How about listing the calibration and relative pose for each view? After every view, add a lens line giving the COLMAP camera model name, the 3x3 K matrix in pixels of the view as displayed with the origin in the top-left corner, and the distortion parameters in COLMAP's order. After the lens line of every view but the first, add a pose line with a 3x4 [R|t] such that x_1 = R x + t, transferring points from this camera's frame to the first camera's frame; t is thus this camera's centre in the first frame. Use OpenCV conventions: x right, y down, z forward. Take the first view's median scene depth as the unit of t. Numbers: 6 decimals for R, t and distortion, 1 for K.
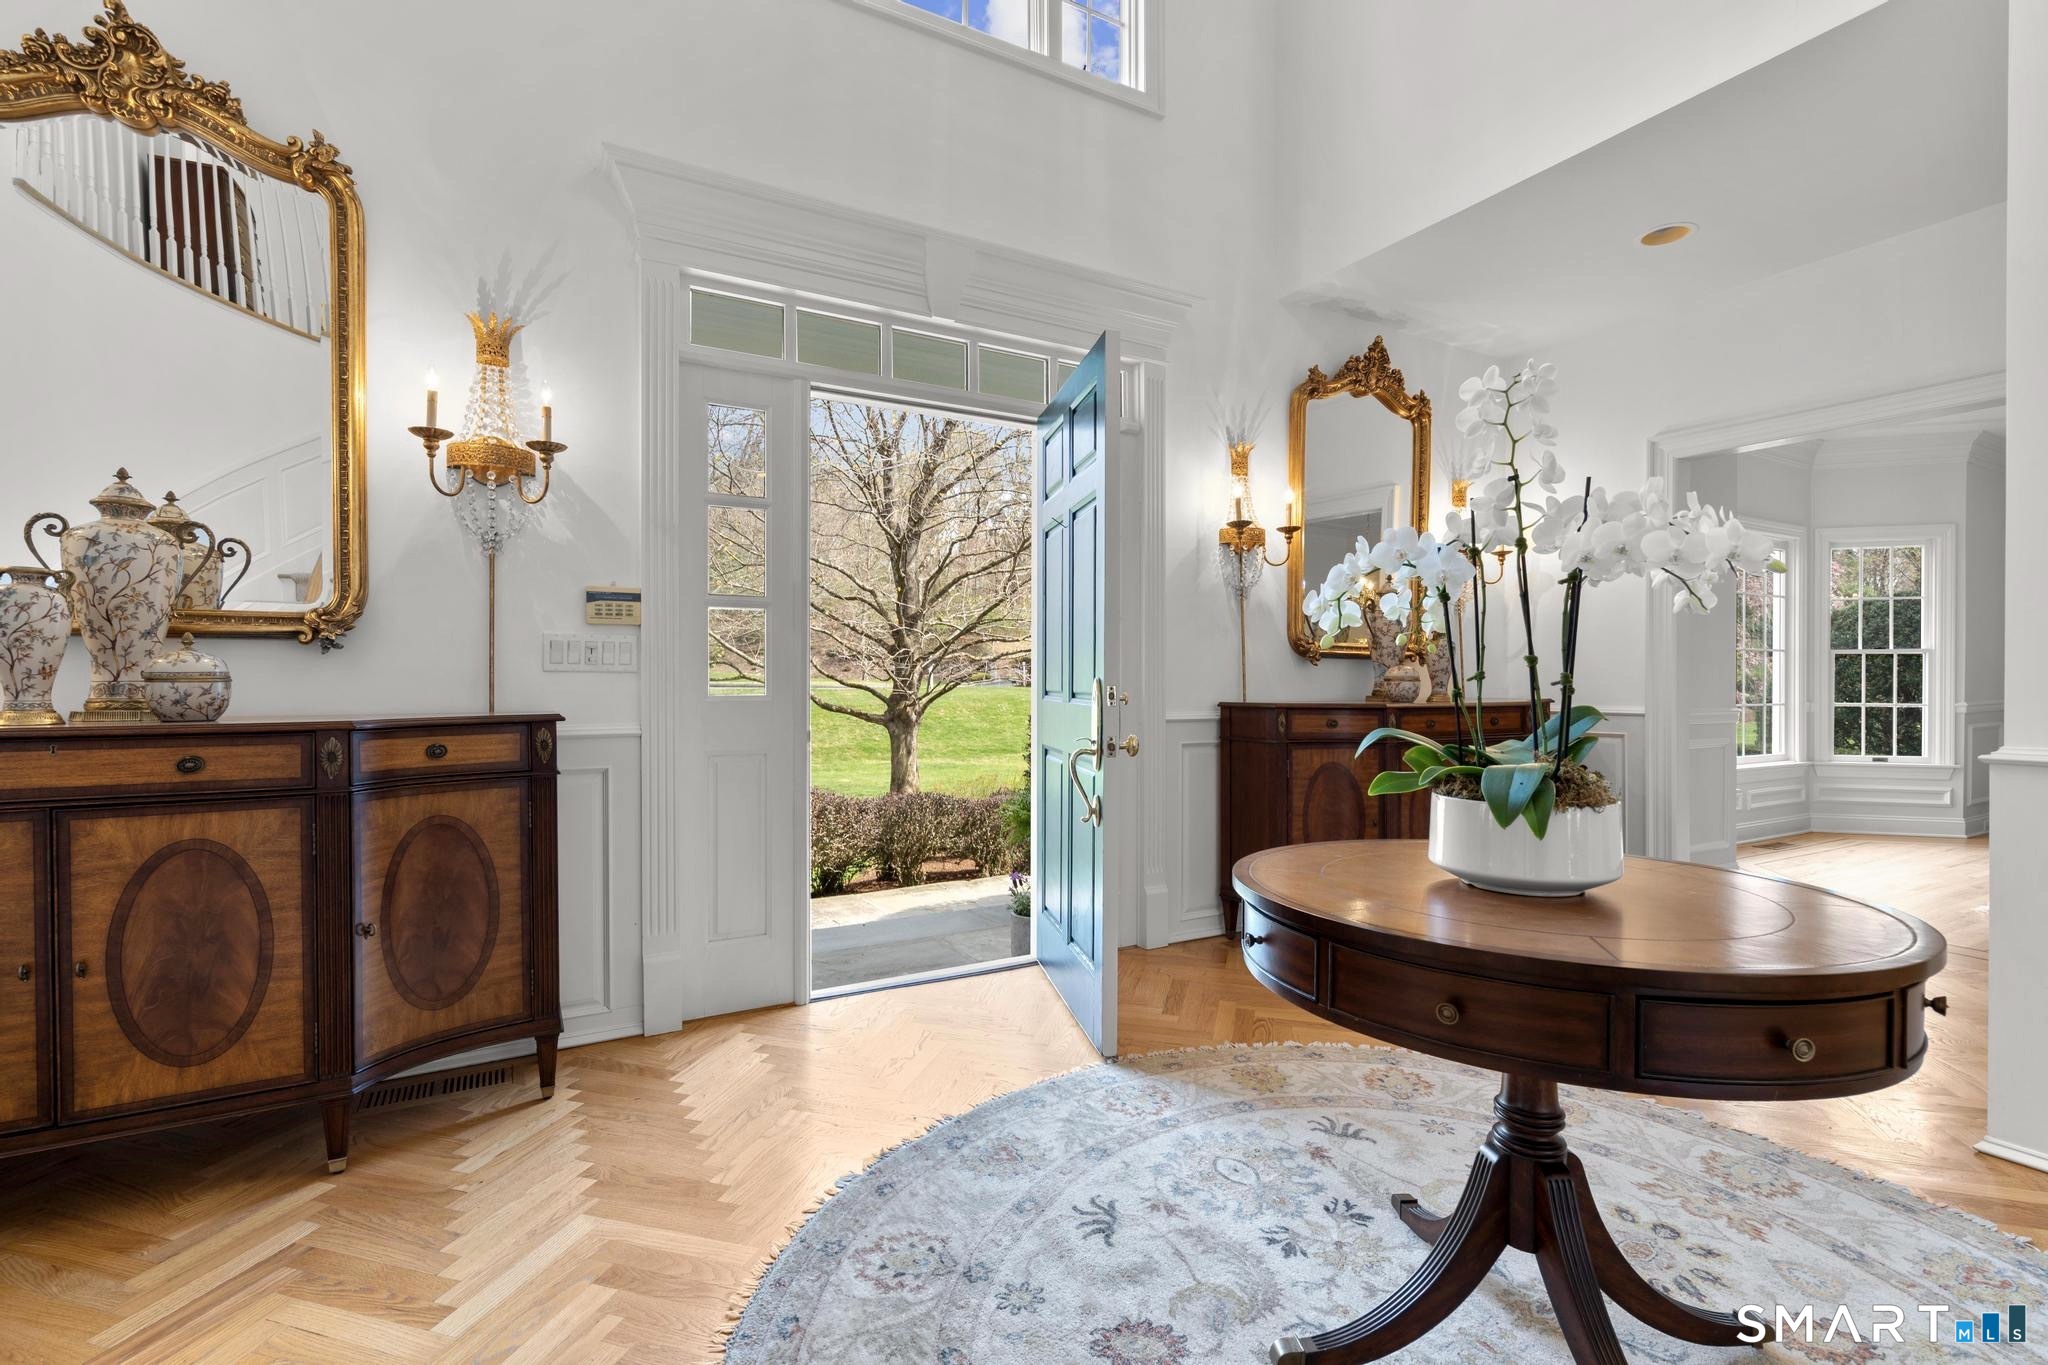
lens RADIAL K [[922.0, 0, 1024.0], [0, 922.0, 682.5], [0, 0, 1]] dist [0.000028, 0.000567]
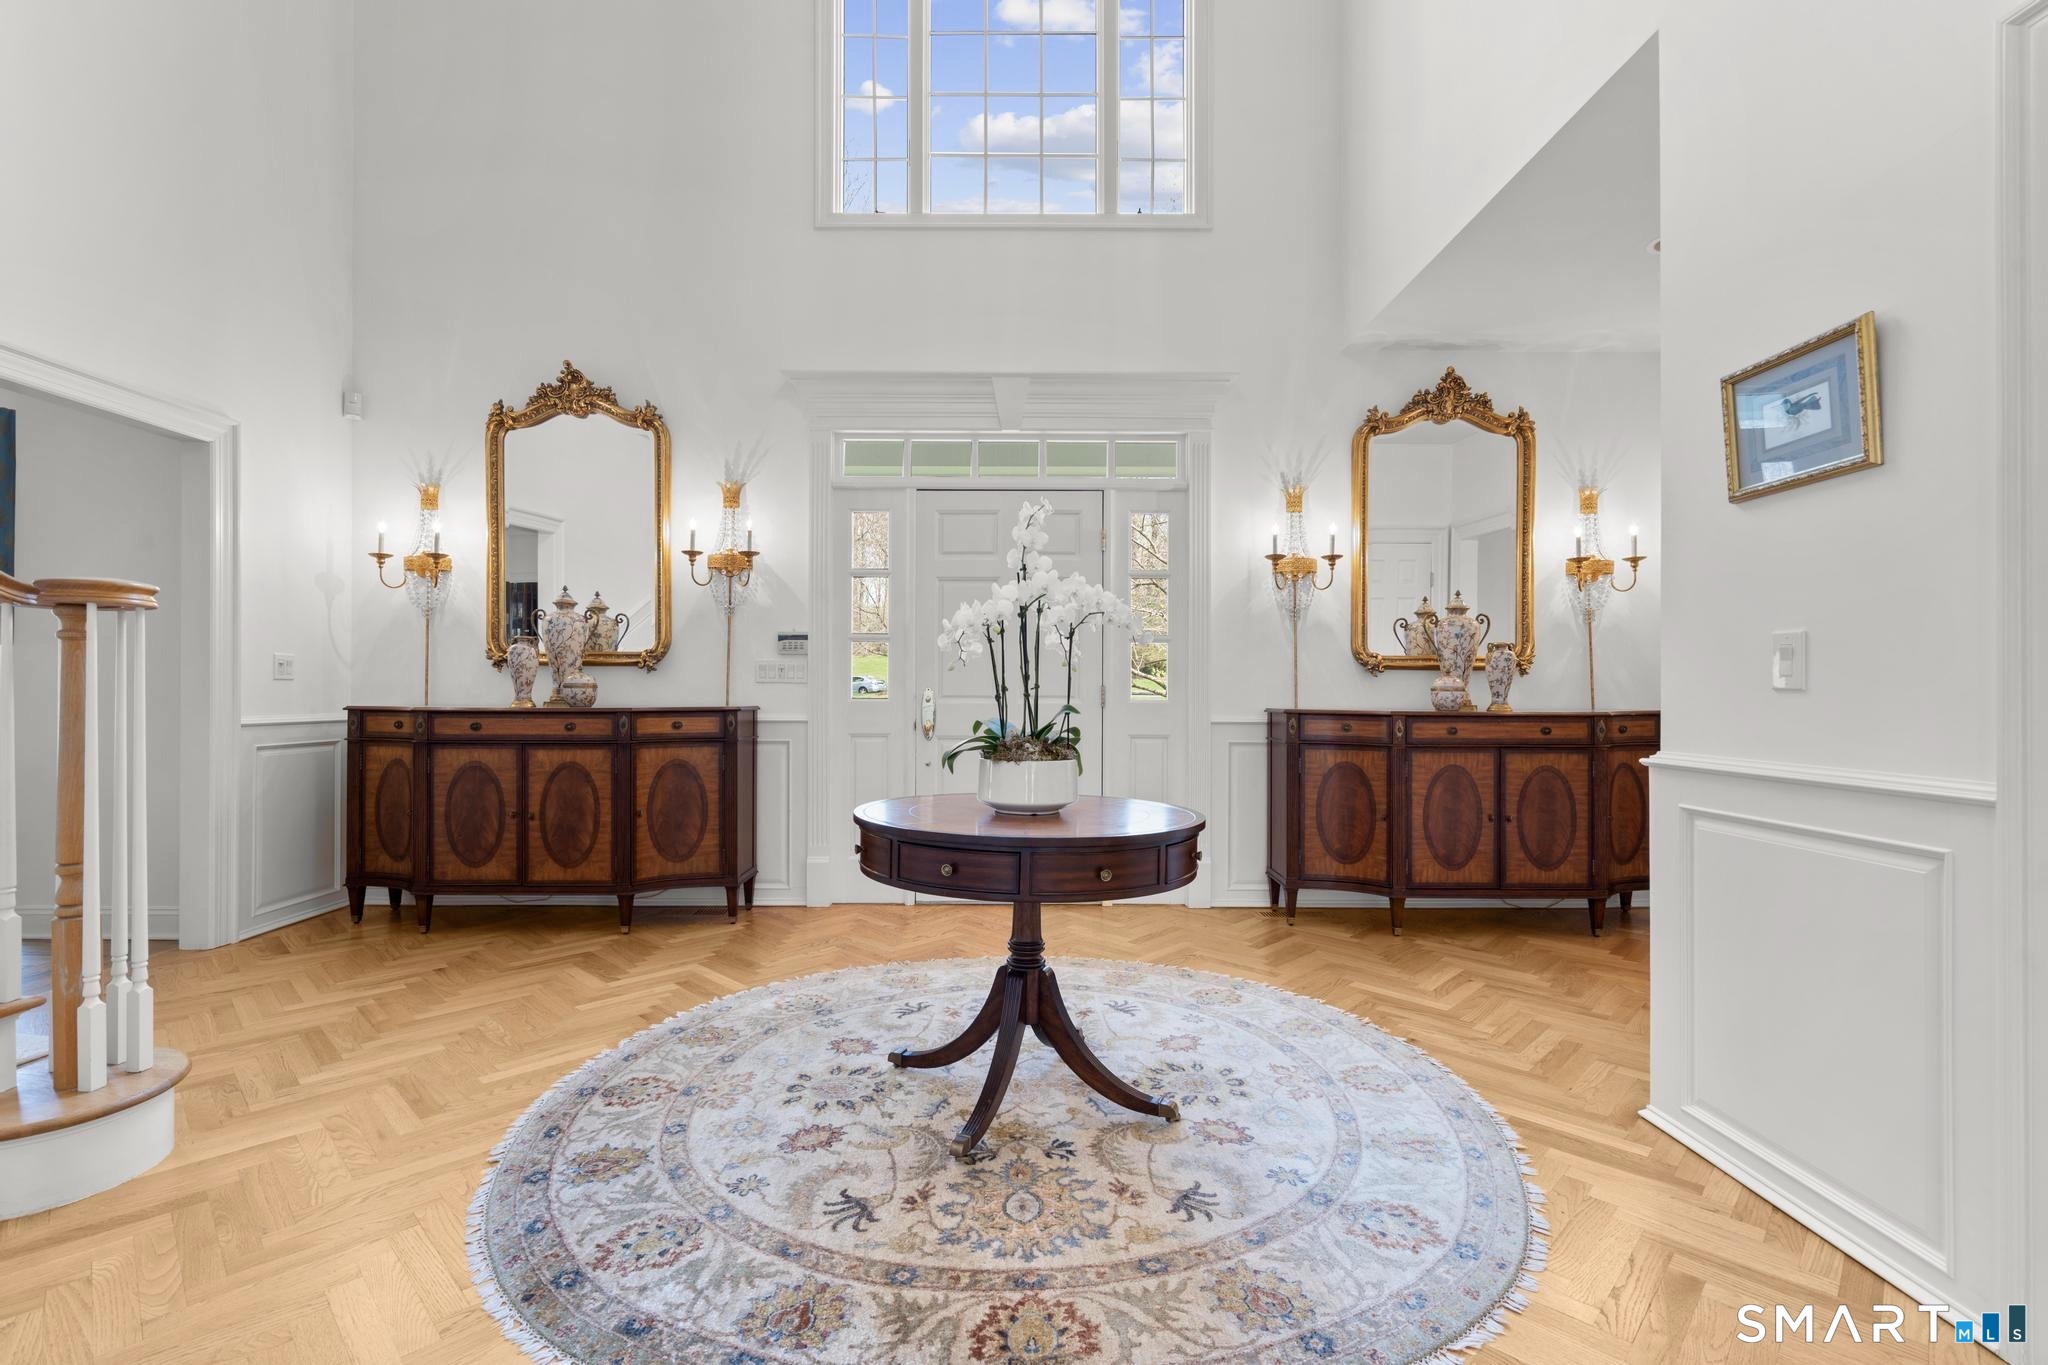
lens RADIAL K [[922.0, 0, 1024.0], [0, 922.0, 682.5], [0, 0, 1]] dist [0.000028, 0.000567]
pose [[0.879269, -0.000369, -0.476325, 0.859609], [-0.004785, 0.999942, -0.009608, 0.001925], [0.476301, 0.010727, 0.879217, -0.312230]]
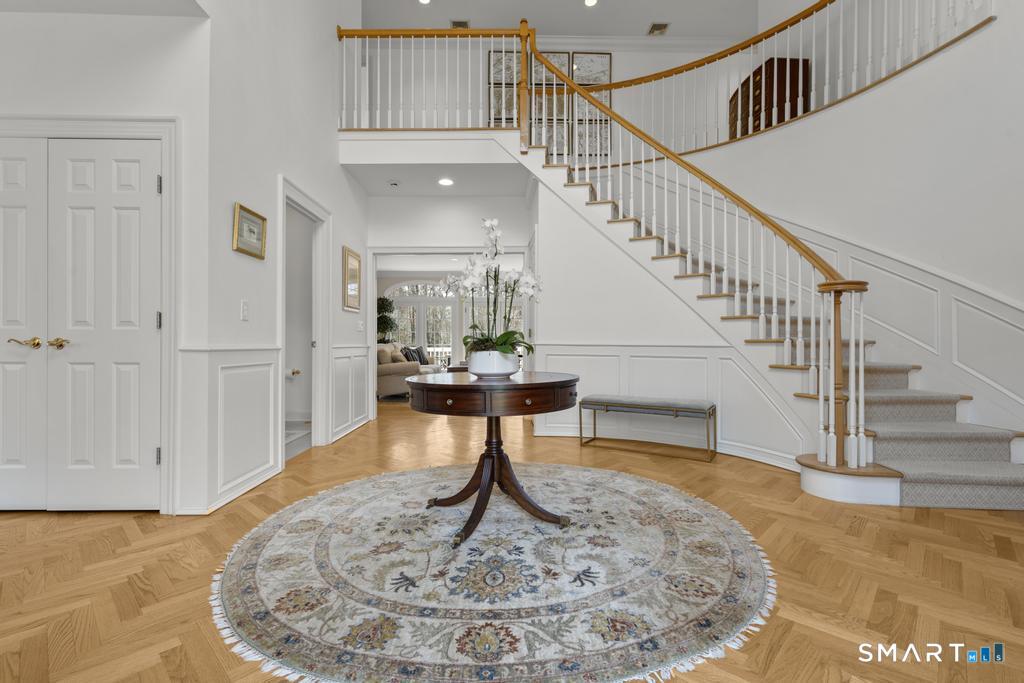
lens RADIAL K [[461.0, 0, 512.0], [0, 461.0, 341.5], [0, 0, 1]] dist [0.000028, 0.000567]
pose [[-0.881364, 0.003634, 0.472423, -0.201035], [0.002087, 0.999991, -0.003800, 0.063893], [-0.472433, -0.002364, -0.881364, 1.576601]]
